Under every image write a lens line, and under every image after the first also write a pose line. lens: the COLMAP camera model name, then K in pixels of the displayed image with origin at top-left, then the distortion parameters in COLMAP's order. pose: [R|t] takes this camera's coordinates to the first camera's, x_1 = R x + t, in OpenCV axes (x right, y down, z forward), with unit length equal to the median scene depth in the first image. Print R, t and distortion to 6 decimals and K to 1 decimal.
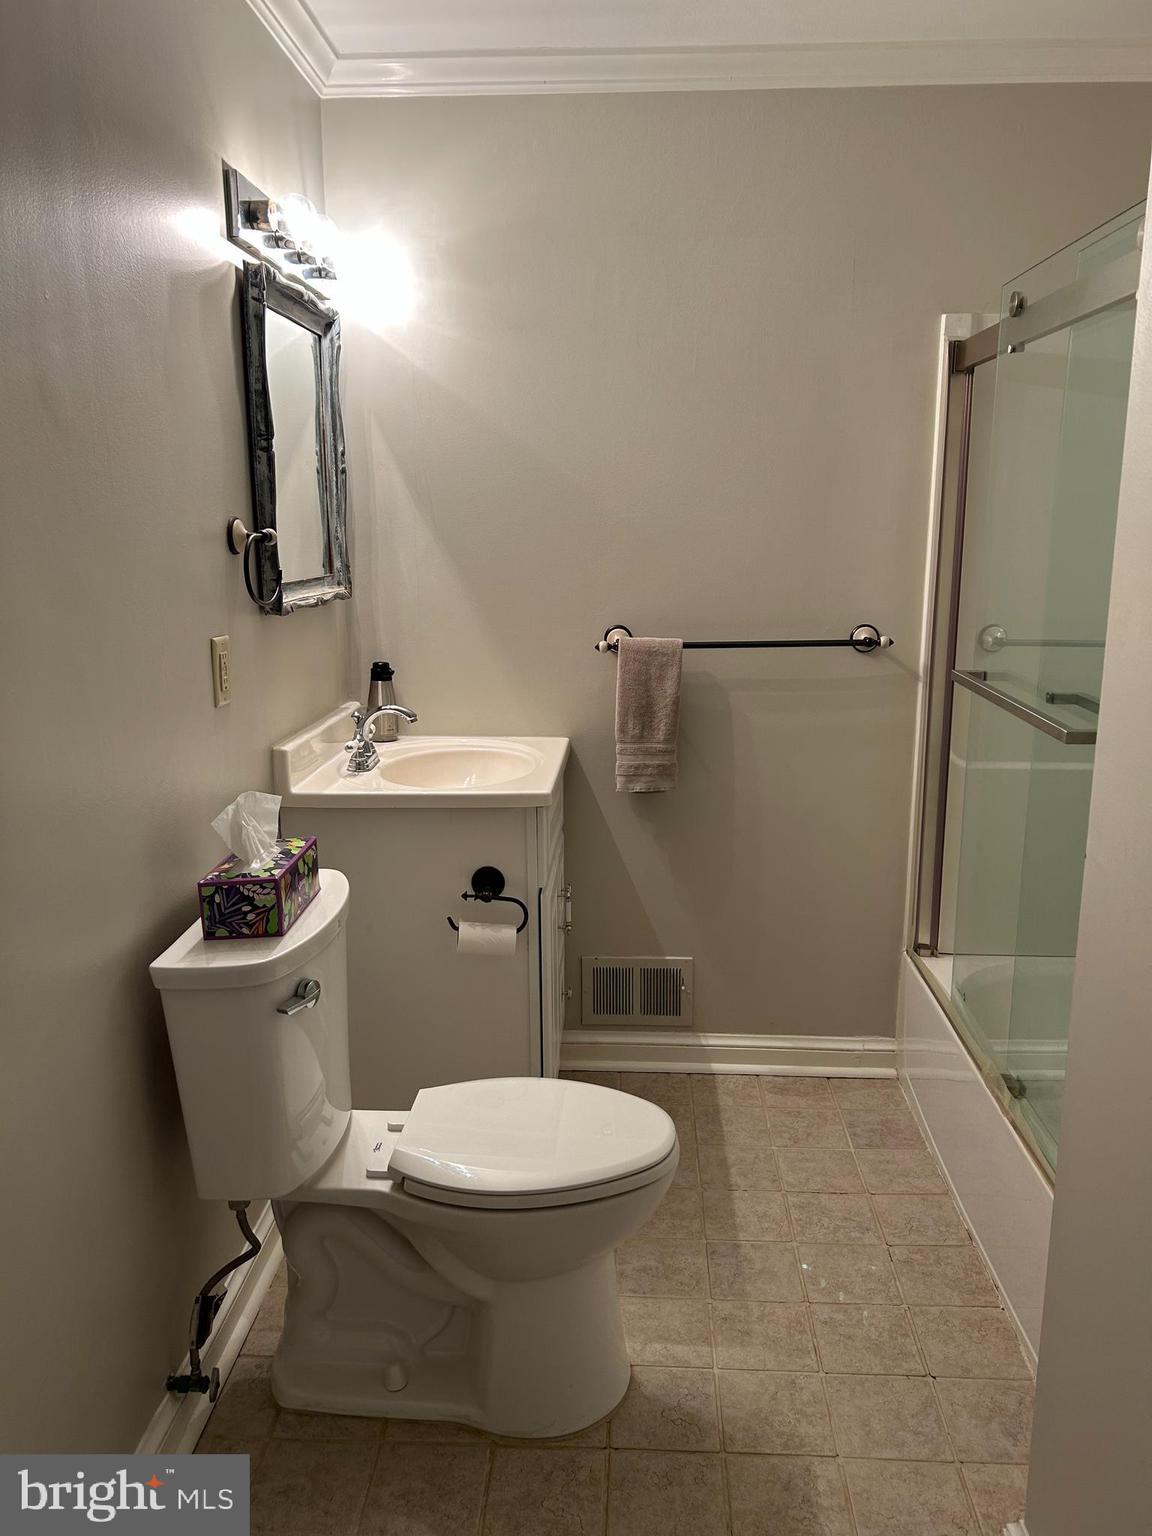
lens RADIAL K [[1166.7, 0, 577.2], [0, 1166.7, 787.4], [0, 0, 1]] dist [0.096474, -0.144092]
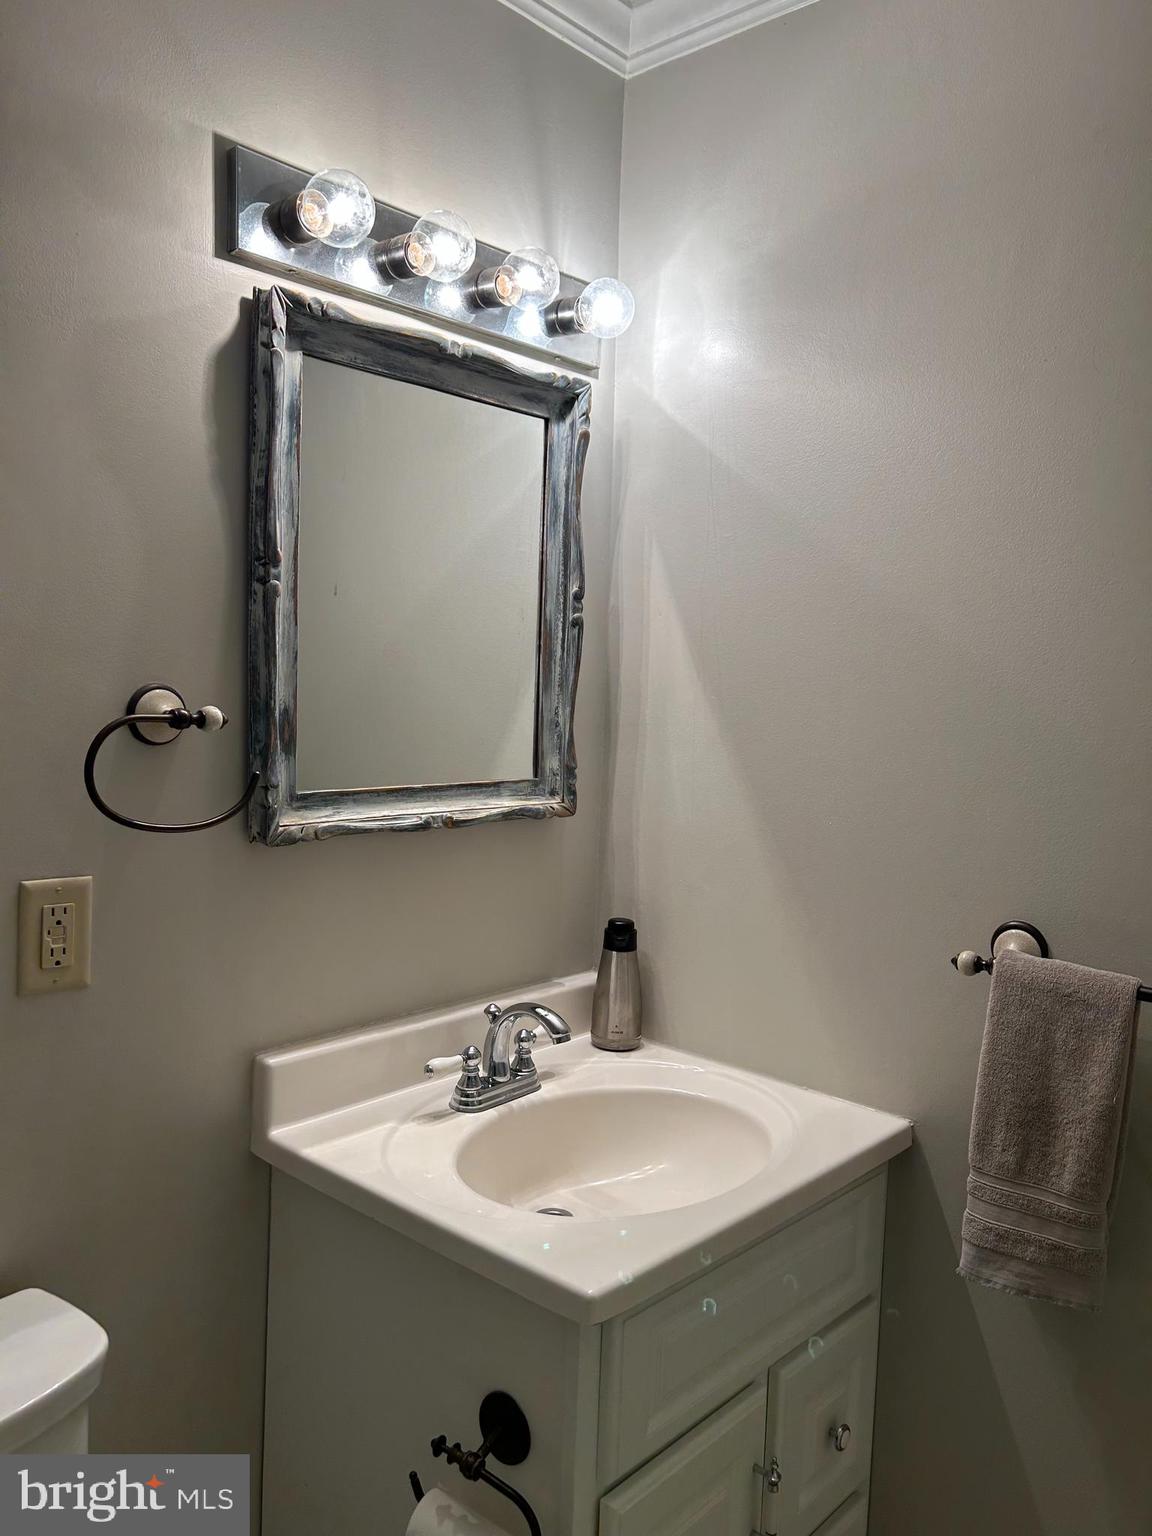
lens RADIAL K [[1166.7, 0, 577.2], [0, 1166.7, 787.4], [0, 0, 1]] dist [0.096474, -0.144092]
pose [[0.773574, 0.083071, -0.628237, 0.208490], [-0.171386, 0.981852, -0.081205, -0.129333], [0.610090, 0.170489, 0.773772, 0.524481]]
